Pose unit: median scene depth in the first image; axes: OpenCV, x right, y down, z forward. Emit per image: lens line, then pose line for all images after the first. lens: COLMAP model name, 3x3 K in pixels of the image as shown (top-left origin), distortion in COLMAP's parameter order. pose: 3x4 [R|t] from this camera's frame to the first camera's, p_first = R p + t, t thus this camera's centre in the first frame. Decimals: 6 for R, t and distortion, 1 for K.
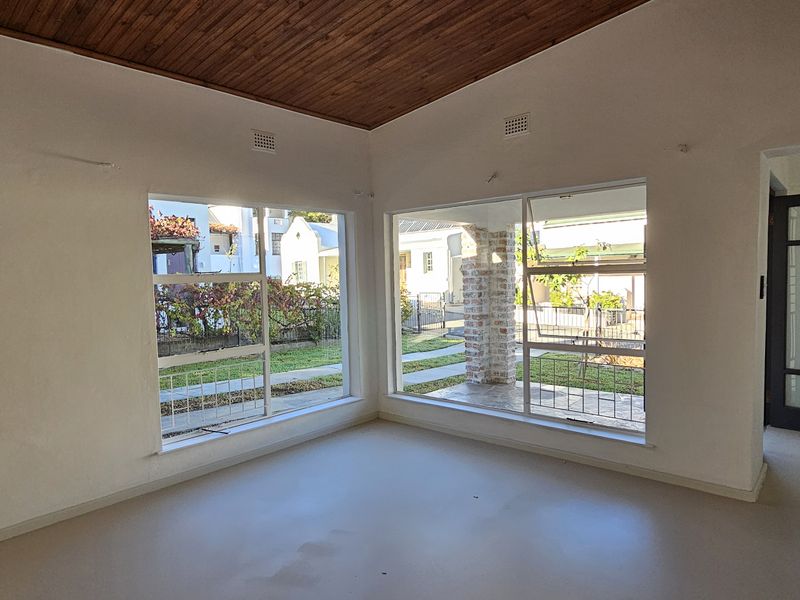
lens RADIAL K [[515.5, 0, 400.0], [0, 515.5, 300.0], [0, 0, 1]] dist [0.001357, -0.000317]
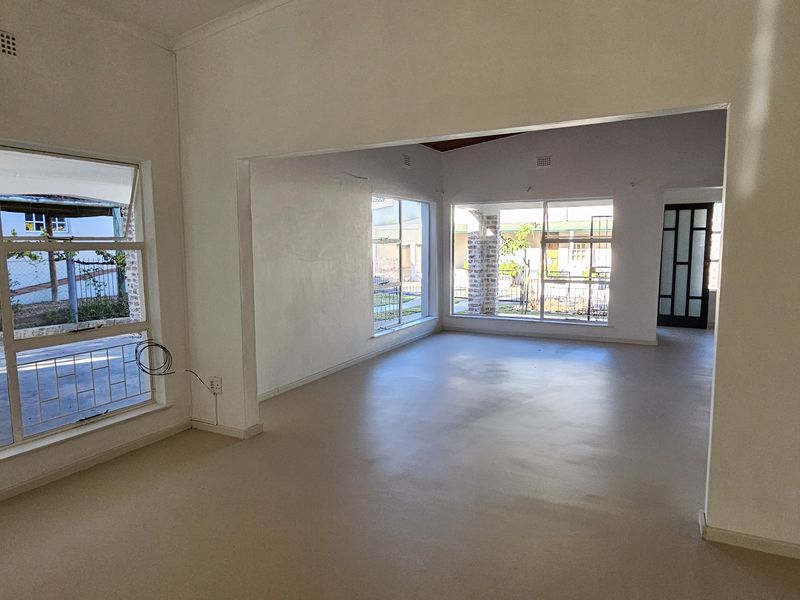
lens RADIAL K [[515.5, 0, 400.0], [0, 515.5, 300.0], [0, 0, 1]] dist [0.001357, -0.000317]
pose [[0.969762, -0.009680, 0.243861, -0.449924], [-0.003217, 0.998619, 0.052434, 0.038795], [-0.244032, -0.051633, 0.968392, -0.428353]]
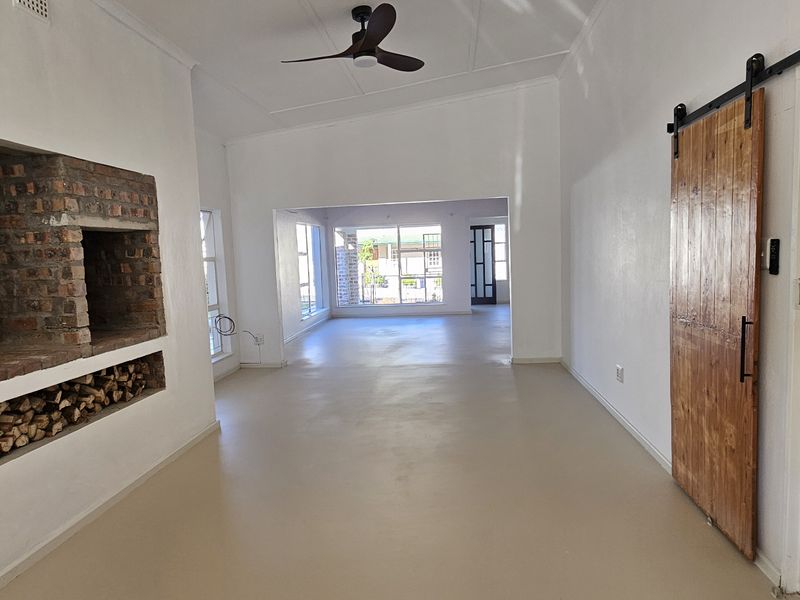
lens RADIAL K [[515.5, 0, 400.0], [0, 515.5, 300.0], [0, 0, 1]] dist [0.001357, -0.000317]
pose [[0.810624, -0.059842, 0.582501, -0.874585], [0.049431, 0.998207, 0.033759, 0.071165], [-0.583477, 0.001428, 0.812129, -0.790793]]
